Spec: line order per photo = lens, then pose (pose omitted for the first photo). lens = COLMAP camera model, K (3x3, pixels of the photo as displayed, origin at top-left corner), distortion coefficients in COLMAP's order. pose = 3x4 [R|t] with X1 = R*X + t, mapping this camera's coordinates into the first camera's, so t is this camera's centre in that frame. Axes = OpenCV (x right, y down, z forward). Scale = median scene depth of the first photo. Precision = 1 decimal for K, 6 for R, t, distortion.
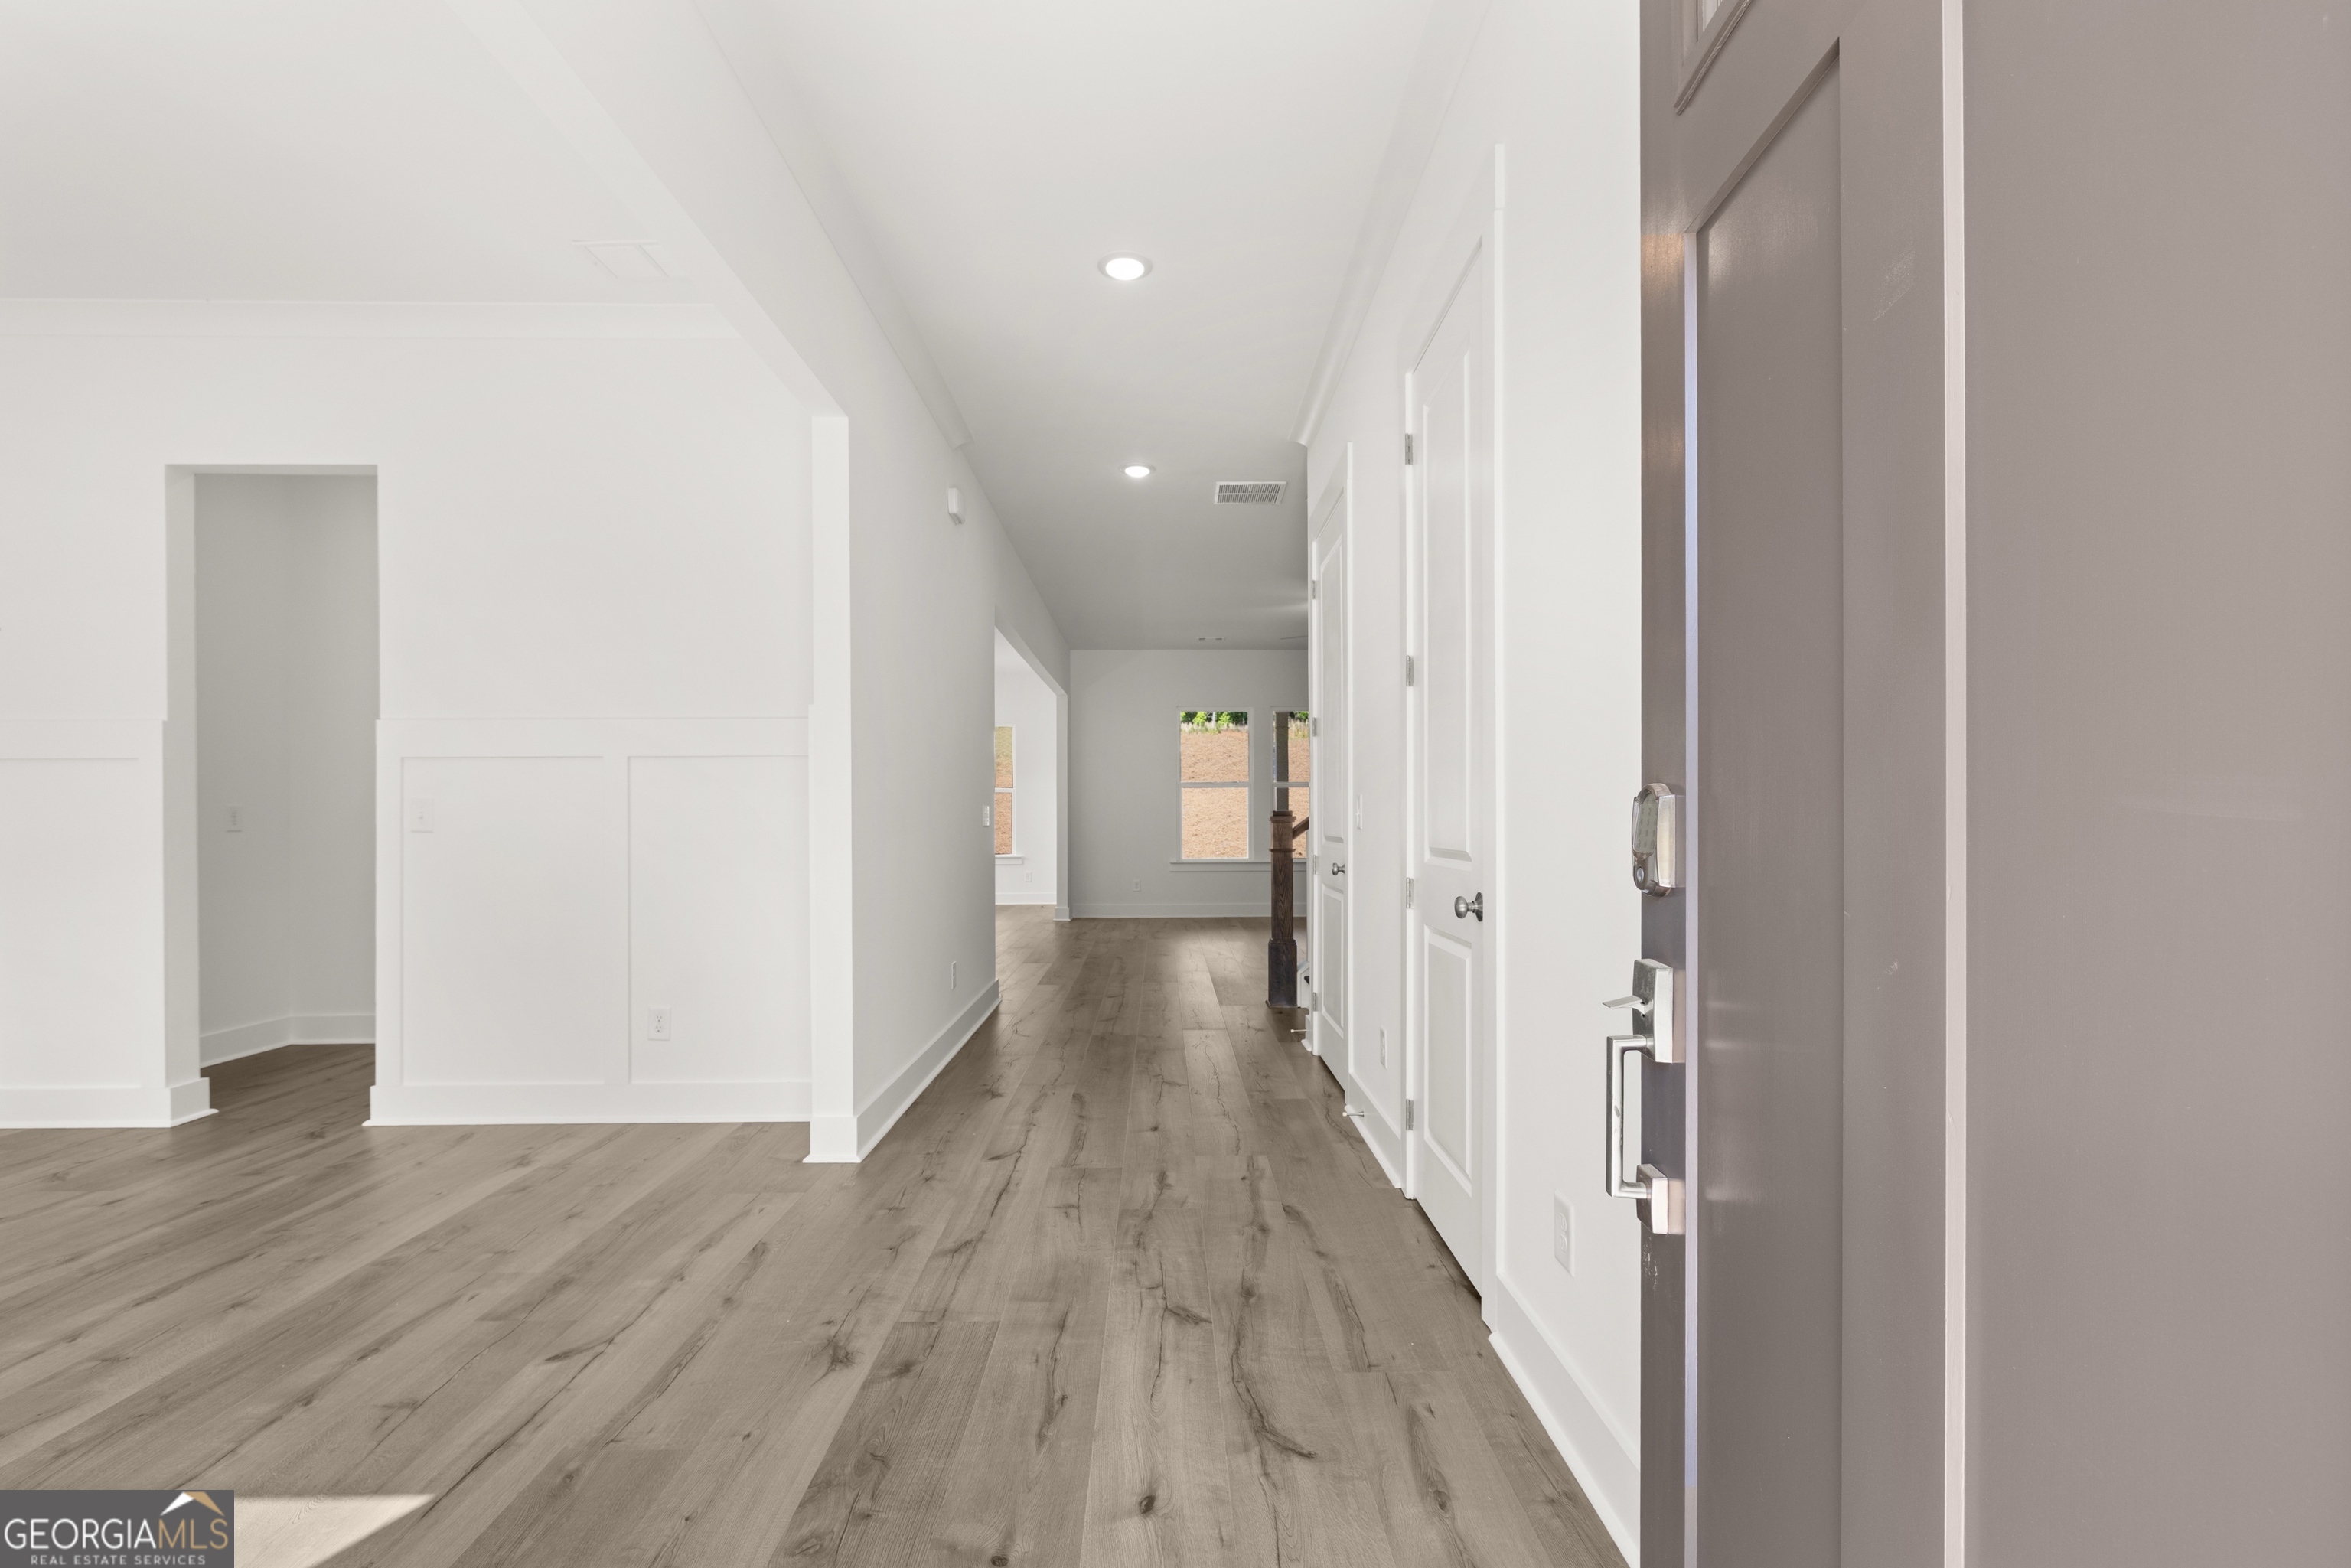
lens RADIAL K [[1012.6, 0, 1172.1], [0, 1012.6, 787.4], [0, 0, 1]] dist [-0.003553, -0.000147]
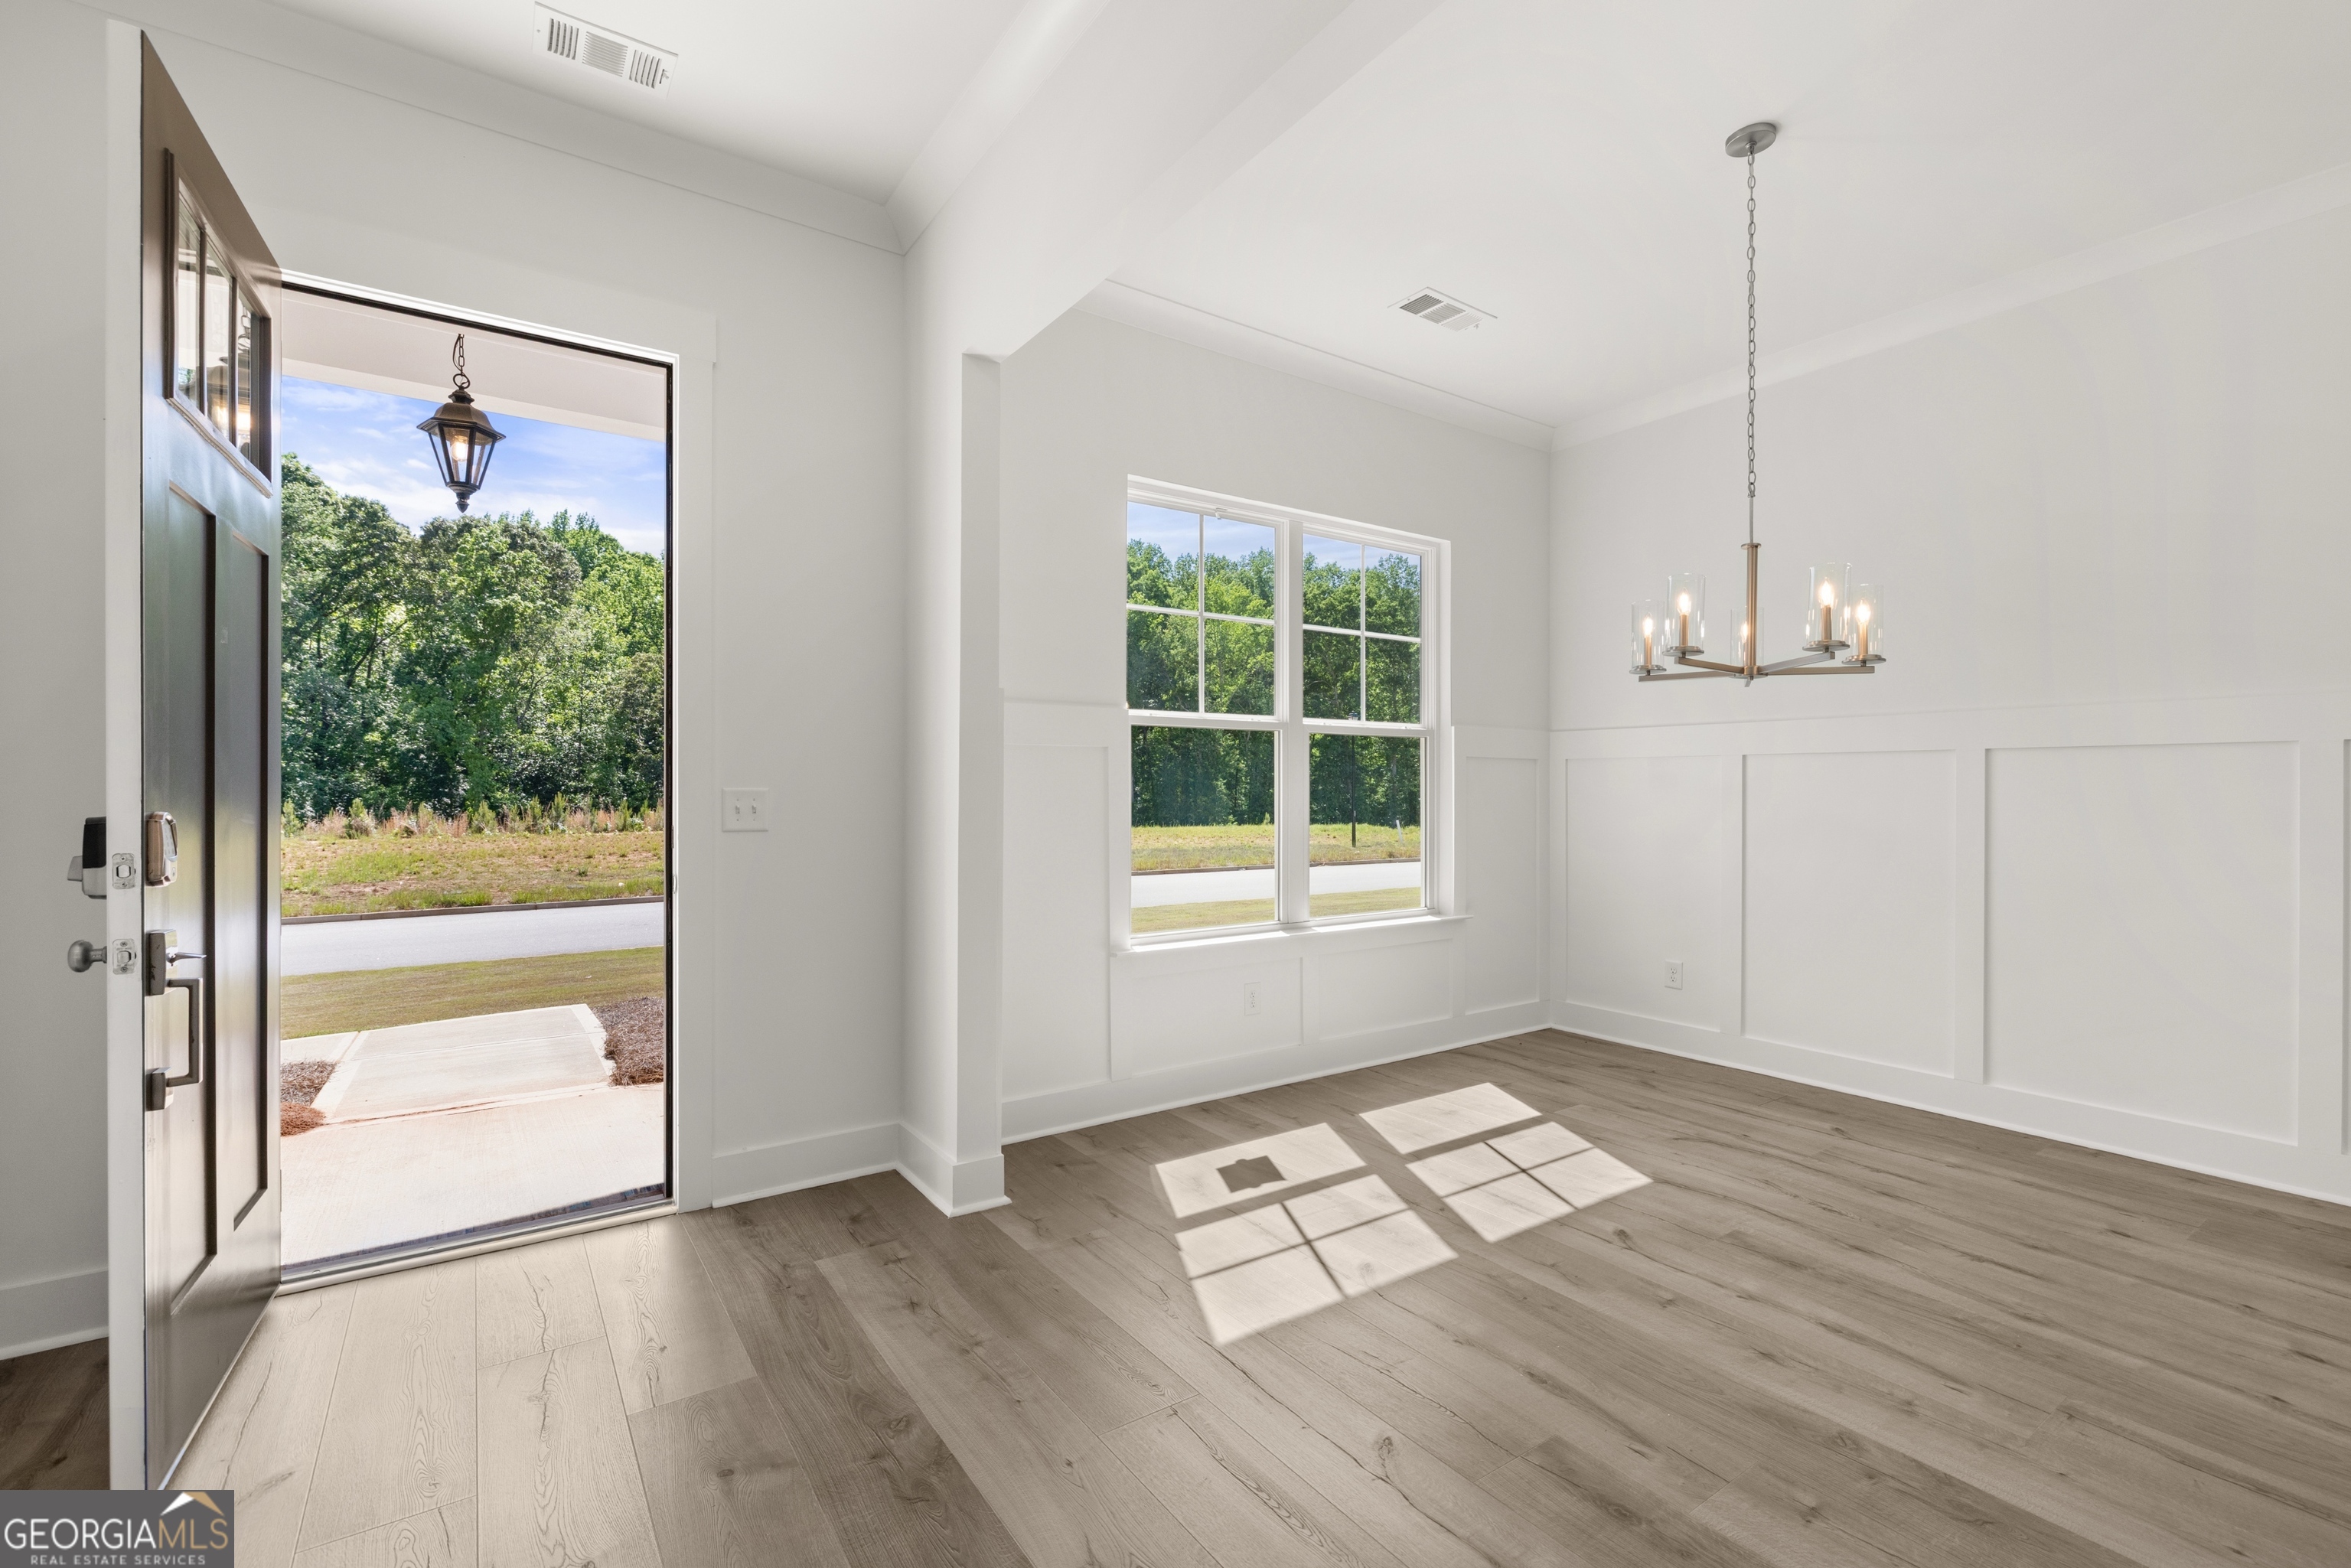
lens RADIAL K [[1028.5, 0, 1181.4], [0, 1028.5, 792.9], [0, 0, 1]] dist [-0.003502, 0.000135]
pose [[-0.827977, 0.003791, -0.560749, 0.030974], [0.017655, 0.999658, -0.019310, 0.009114], [0.560484, -0.025888, -0.827761, 1.316665]]
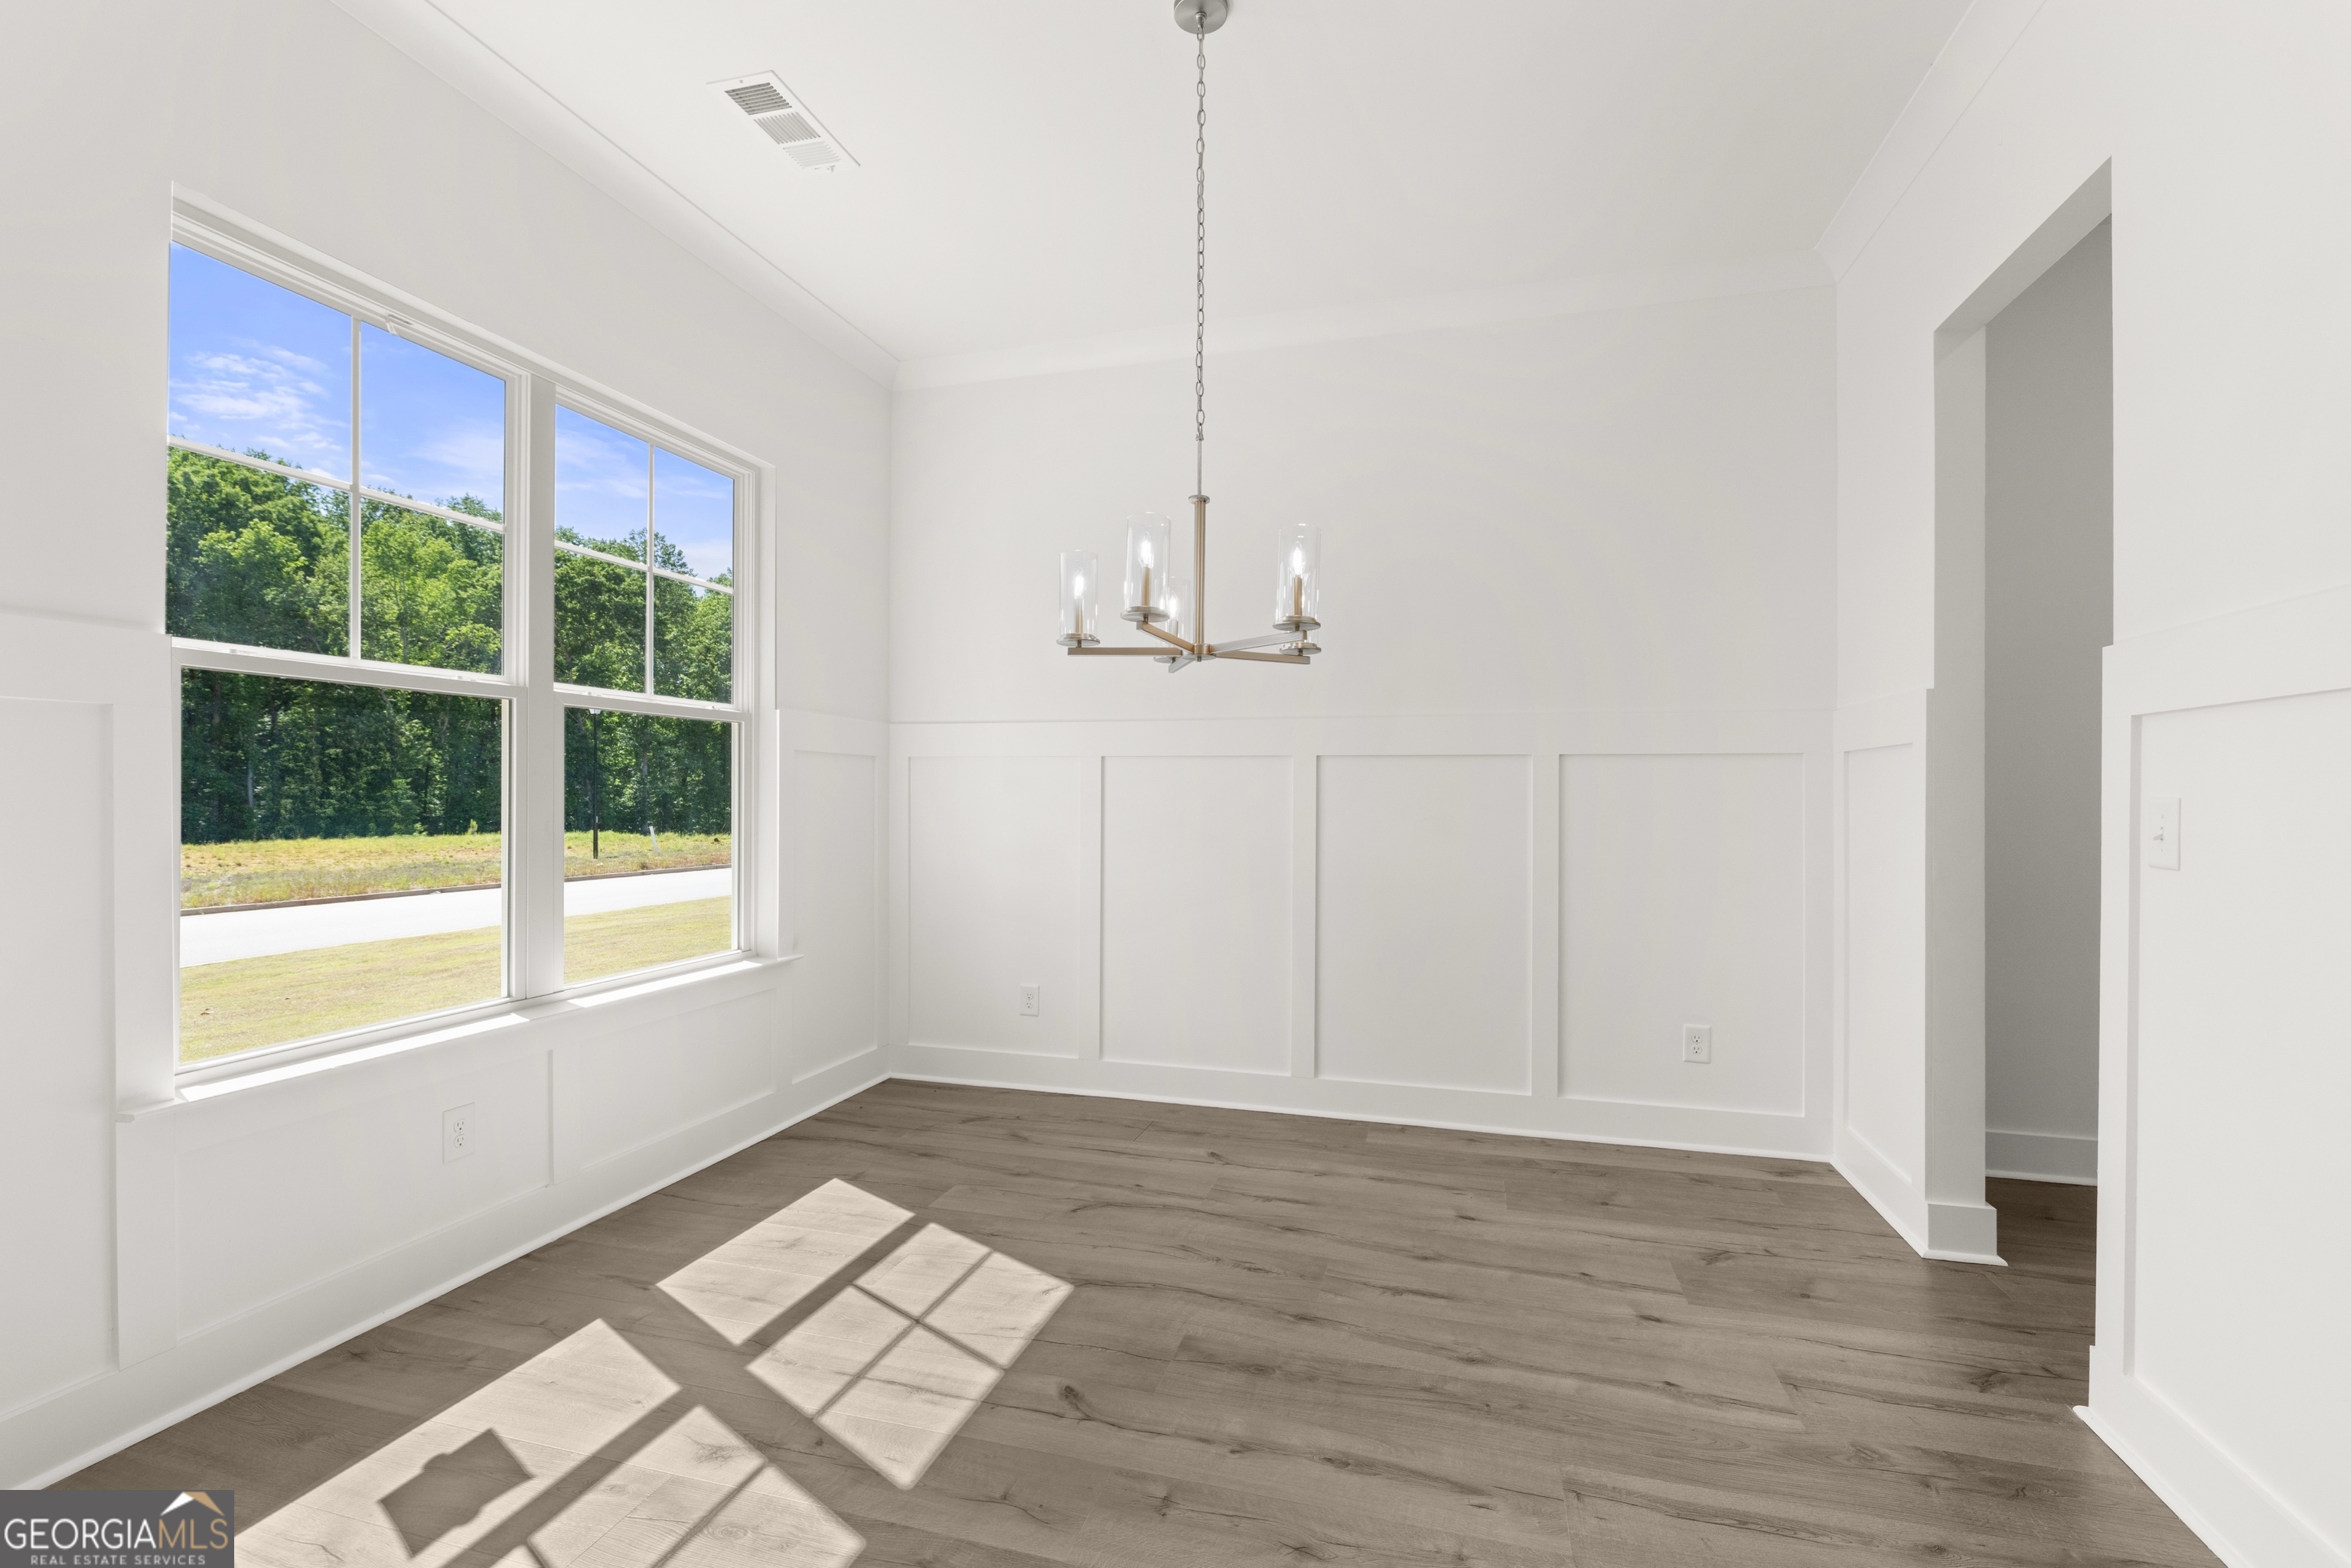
lens RADIAL K [[1028.5, 0, 1181.4], [0, 1028.5, 792.9], [0, 0, 1]] dist [-0.003502, 0.000135]
pose [[-0.283977, -0.000732, -0.958831, -0.206095], [0.023193, 0.999702, -0.007632, 0.001028], [0.958550, -0.024406, -0.283876, 1.003134]]
